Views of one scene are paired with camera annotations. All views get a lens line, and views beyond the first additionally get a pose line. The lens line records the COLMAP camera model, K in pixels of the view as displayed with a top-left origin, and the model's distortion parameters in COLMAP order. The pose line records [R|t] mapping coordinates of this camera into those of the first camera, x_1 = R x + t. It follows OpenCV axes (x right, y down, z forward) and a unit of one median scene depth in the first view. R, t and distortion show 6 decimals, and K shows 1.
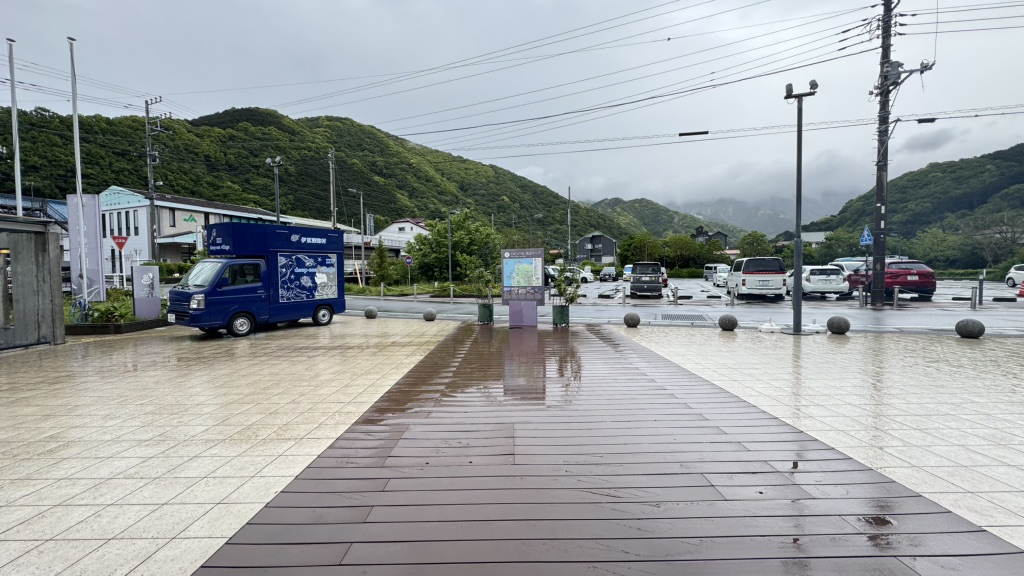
lens RADIAL K [[406.7, 0, 512.0], [0, 406.7, 288.0], [0, 0, 1]] dist [-0.001599, 0.000109]
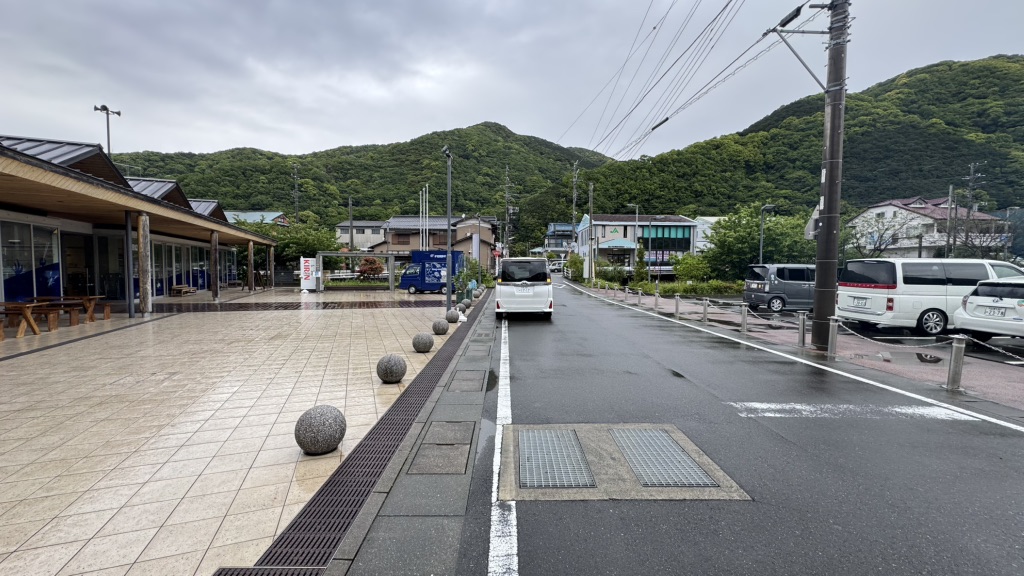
lens RADIAL K [[395.4, 0, 512.0], [0, 395.4, 288.0], [0, 0, 1]] dist [0.010152, 0.000016]
pose [[0.381355, 0.061688, -0.922368, 0.175791], [-0.048690, 0.997726, 0.046597, -0.006514], [0.923145, 0.027139, 0.383492, 0.055369]]
